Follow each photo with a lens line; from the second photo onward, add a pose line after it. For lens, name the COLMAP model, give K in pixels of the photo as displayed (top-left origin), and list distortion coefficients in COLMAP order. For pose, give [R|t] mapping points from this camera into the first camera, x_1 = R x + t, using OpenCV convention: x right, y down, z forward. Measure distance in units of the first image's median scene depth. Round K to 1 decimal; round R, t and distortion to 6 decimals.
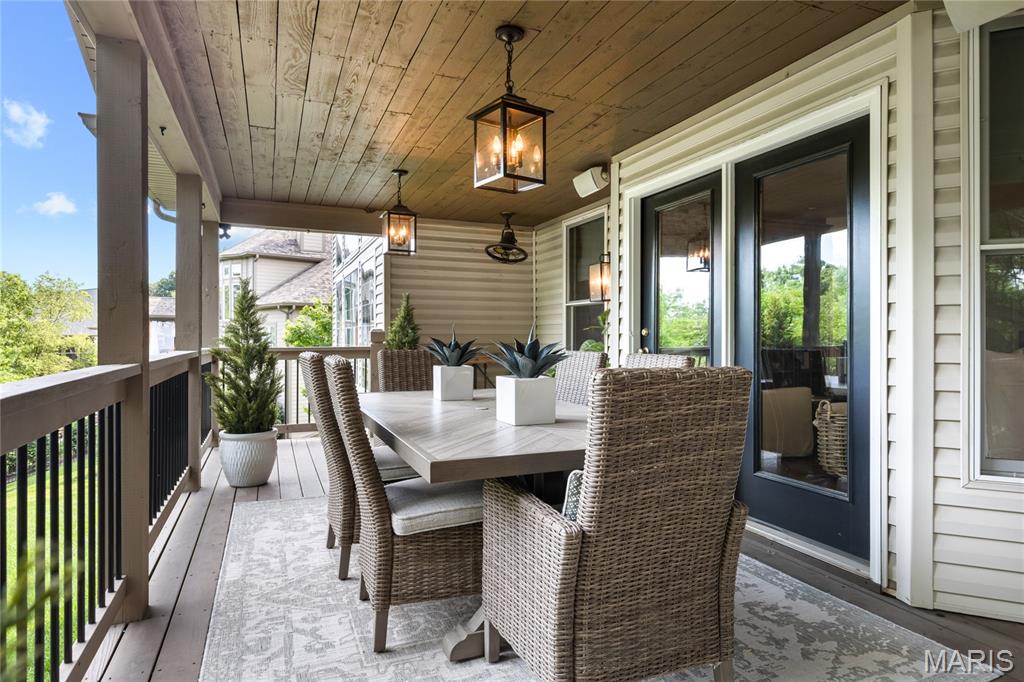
lens RADIAL K [[589.8, 0, 515.0], [0, 589.8, 336.2], [0, 0, 1]] dist [0.000250, -0.000200]
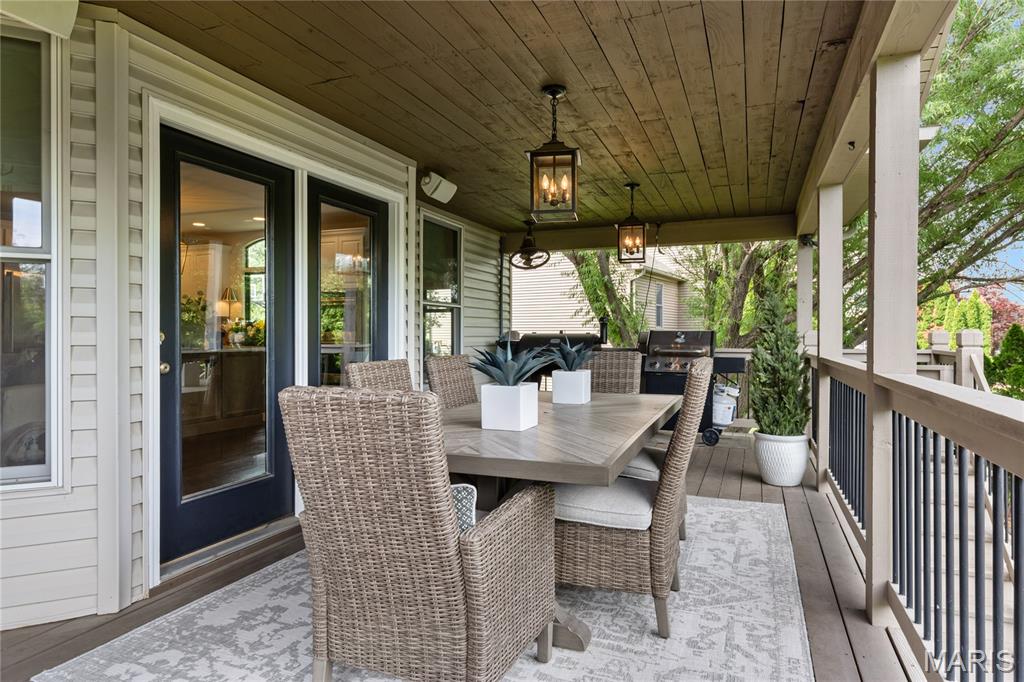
lens RADIAL K [[589.8, 0, 514.8], [0, 589.8, 338.9], [0, 0, 1]] dist [0.000250, -0.000200]
pose [[-0.706438, -0.009310, 0.707713, -0.757404], [-0.005116, 0.999955, 0.008049, -0.015809], [-0.707756, 0.002066, -0.706454, 1.790626]]
